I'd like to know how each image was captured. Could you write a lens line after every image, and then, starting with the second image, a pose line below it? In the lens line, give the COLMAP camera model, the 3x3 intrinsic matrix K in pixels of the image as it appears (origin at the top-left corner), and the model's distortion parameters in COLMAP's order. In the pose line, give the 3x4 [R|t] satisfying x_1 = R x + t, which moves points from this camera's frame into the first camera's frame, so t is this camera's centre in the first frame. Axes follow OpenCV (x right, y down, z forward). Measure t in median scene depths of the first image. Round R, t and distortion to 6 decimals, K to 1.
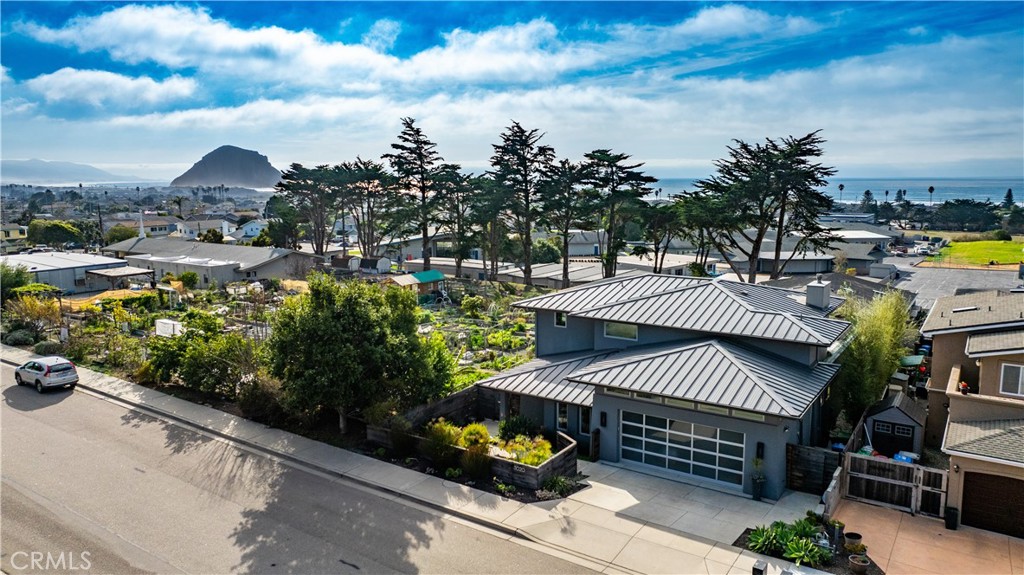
lens RADIAL K [[711.4, 0, 512.0], [0, 711.4, 287.5], [0, 0, 1]] dist [-0.016795, 0.007834]
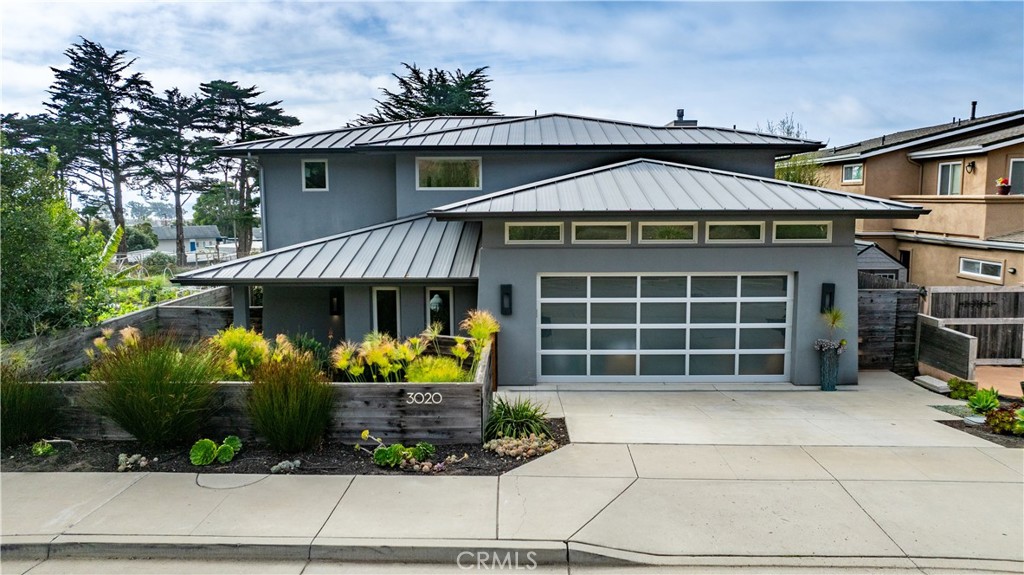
lens RADIAL K [[711.4, 0, 512.0], [0, 711.4, 287.5], [0, 0, 1]] dist [-0.016795, 0.007834]
pose [[0.837274, -0.060280, 0.543450, -0.111501], [0.078172, 0.996891, -0.009861, 0.157736], [-0.541166, 0.050739, 0.839383, 0.511222]]
